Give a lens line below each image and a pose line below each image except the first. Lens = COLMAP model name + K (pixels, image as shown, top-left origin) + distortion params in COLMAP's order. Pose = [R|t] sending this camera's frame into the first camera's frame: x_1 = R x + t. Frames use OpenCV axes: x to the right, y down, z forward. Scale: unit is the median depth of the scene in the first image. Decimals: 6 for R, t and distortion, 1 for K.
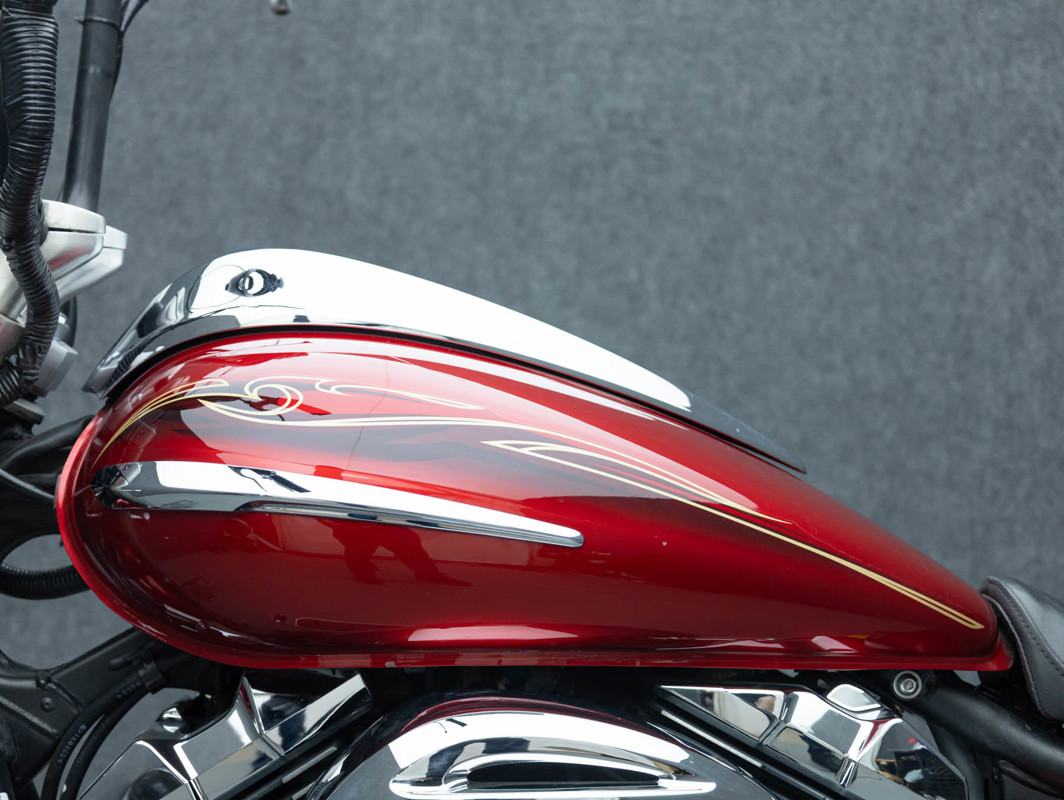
lens RADIAL K [[1983.0, 0, 533.0], [0, 1983.0, 394.6], [0, 0, 1]] dist [0.002810, 0.000000]
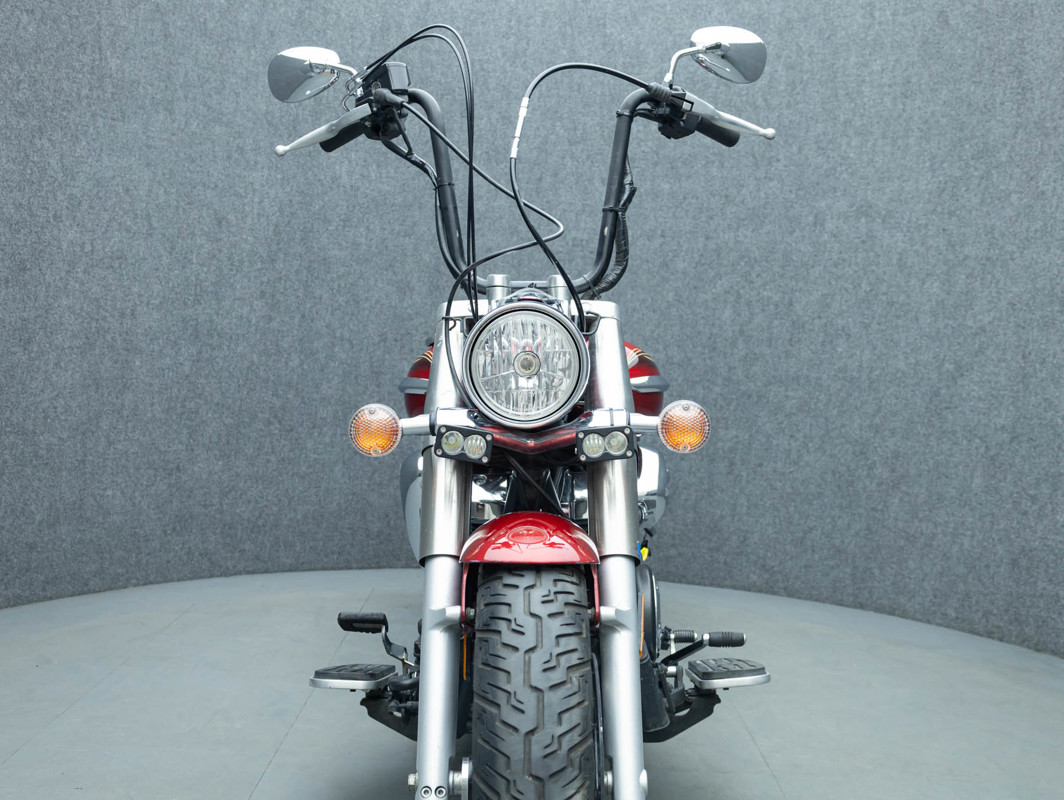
lens RADIAL K [[1140.6, 0, 529.7], [0, 1140.6, 376.8], [0, 0, 1]] dist [-0.023807, 0.000000]
pose [[0.997003, 0.067330, -0.038098, 0.050858], [-0.067025, 0.997709, 0.009229, 0.015443], [0.038632, -0.006648, 0.999231, -0.389266]]
